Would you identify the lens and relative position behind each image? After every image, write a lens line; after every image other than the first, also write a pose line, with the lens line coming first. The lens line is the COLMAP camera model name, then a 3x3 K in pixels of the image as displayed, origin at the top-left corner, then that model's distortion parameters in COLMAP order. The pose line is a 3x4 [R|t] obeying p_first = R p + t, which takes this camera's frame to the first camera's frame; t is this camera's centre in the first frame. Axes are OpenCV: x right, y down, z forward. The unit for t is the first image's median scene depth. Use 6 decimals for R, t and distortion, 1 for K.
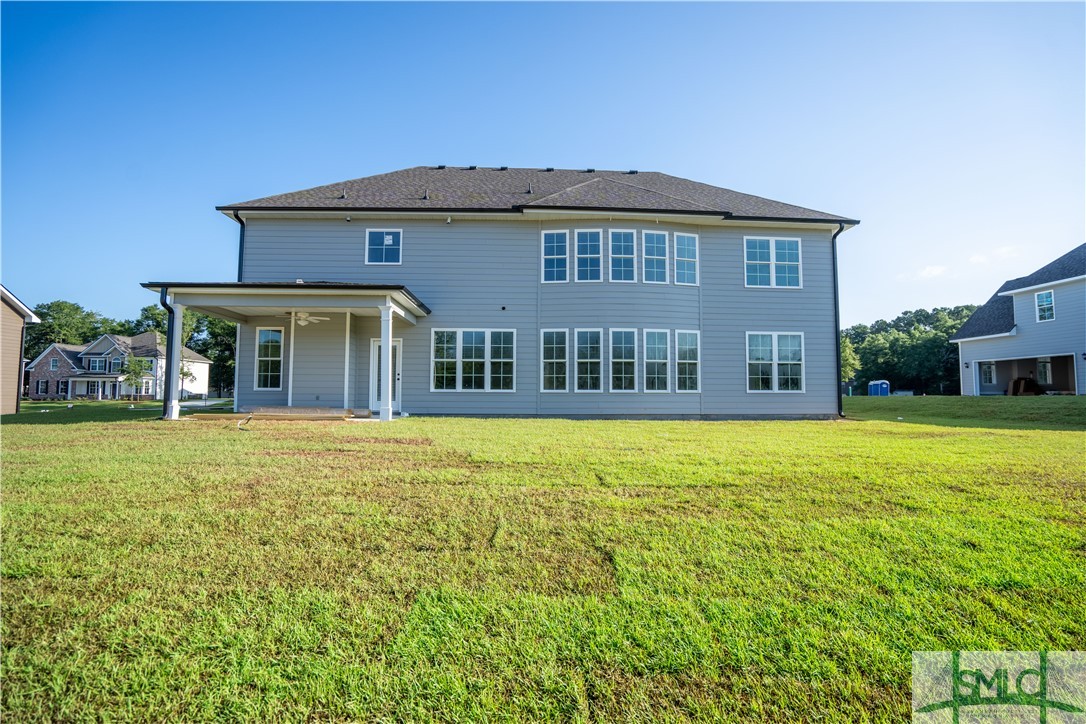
lens RADIAL K [[446.6, 0, 552.8], [0, 446.6, 369.4], [0, 0, 1]] dist [-0.030598, -0.000055]
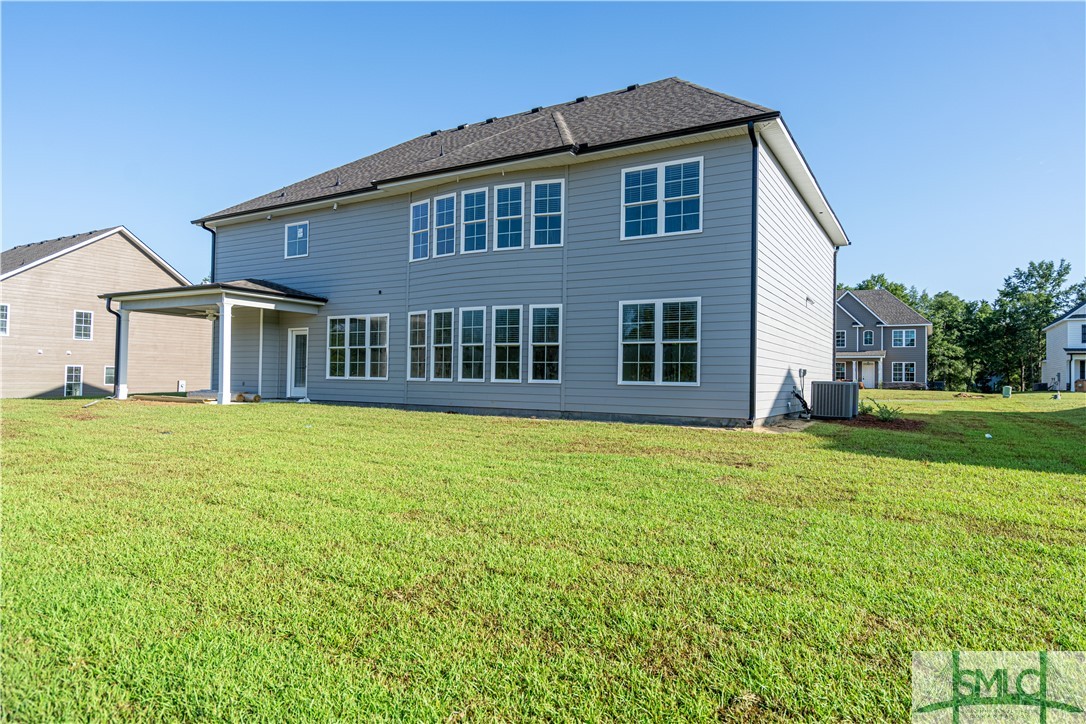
lens RADIAL K [[640.9, 0, 569.1], [0, 640.9, 368.3], [0, 0, 1]] dist [0.028117, 0.000620]
pose [[0.843065, -0.000559, -0.537812, 0.920131], [0.012339, 0.999756, 0.018304, 0.005330], [0.537671, -0.022068, 0.842866, 0.055516]]
